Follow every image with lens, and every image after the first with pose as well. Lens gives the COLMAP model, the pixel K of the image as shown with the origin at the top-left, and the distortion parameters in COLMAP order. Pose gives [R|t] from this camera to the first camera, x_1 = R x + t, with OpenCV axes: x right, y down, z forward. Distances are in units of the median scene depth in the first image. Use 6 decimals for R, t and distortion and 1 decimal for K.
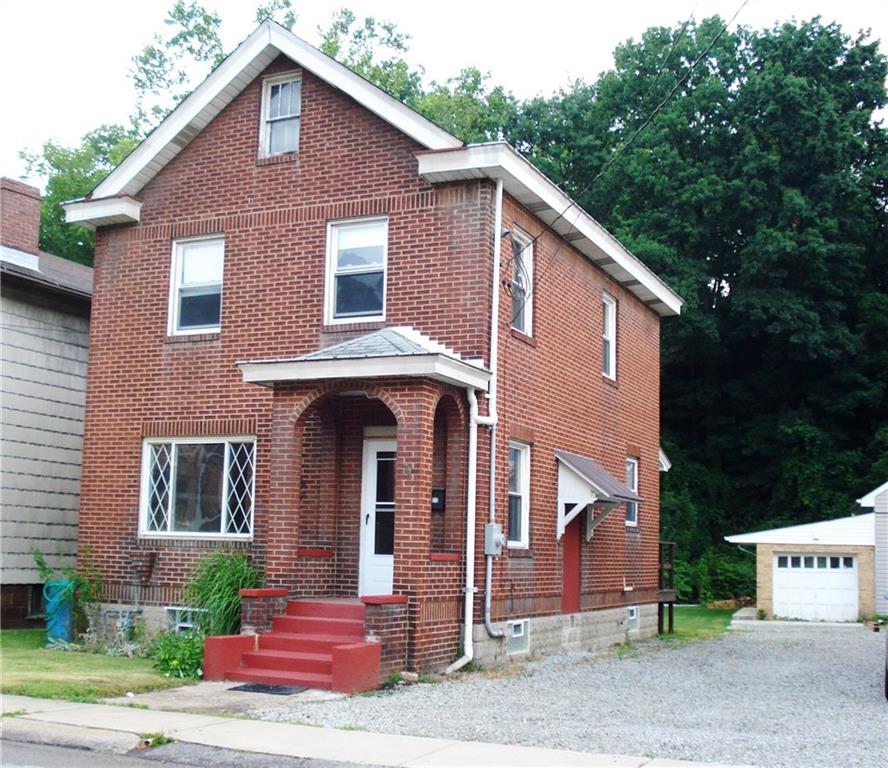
lens RADIAL K [[1088.8, 0, 444.0], [0, 1088.8, 384.0], [0, 0, 1]] dist [-0.086681, -0.040345]
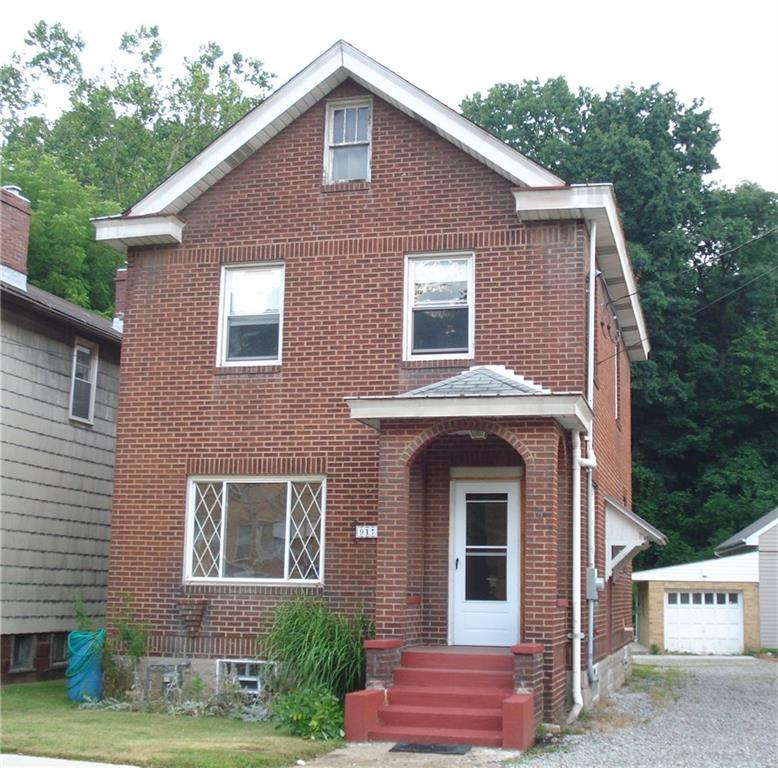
lens RADIAL K [[1057.7, 0, 389.0], [0, 1057.7, 384.0], [0, 0, 1]] dist [-0.075644, -0.082472]
pose [[0.983433, 0.027104, 0.179234, -0.277657], [-0.020733, 0.999088, -0.037321, 0.001334], [-0.180082, 0.032986, 0.983098, 0.079282]]
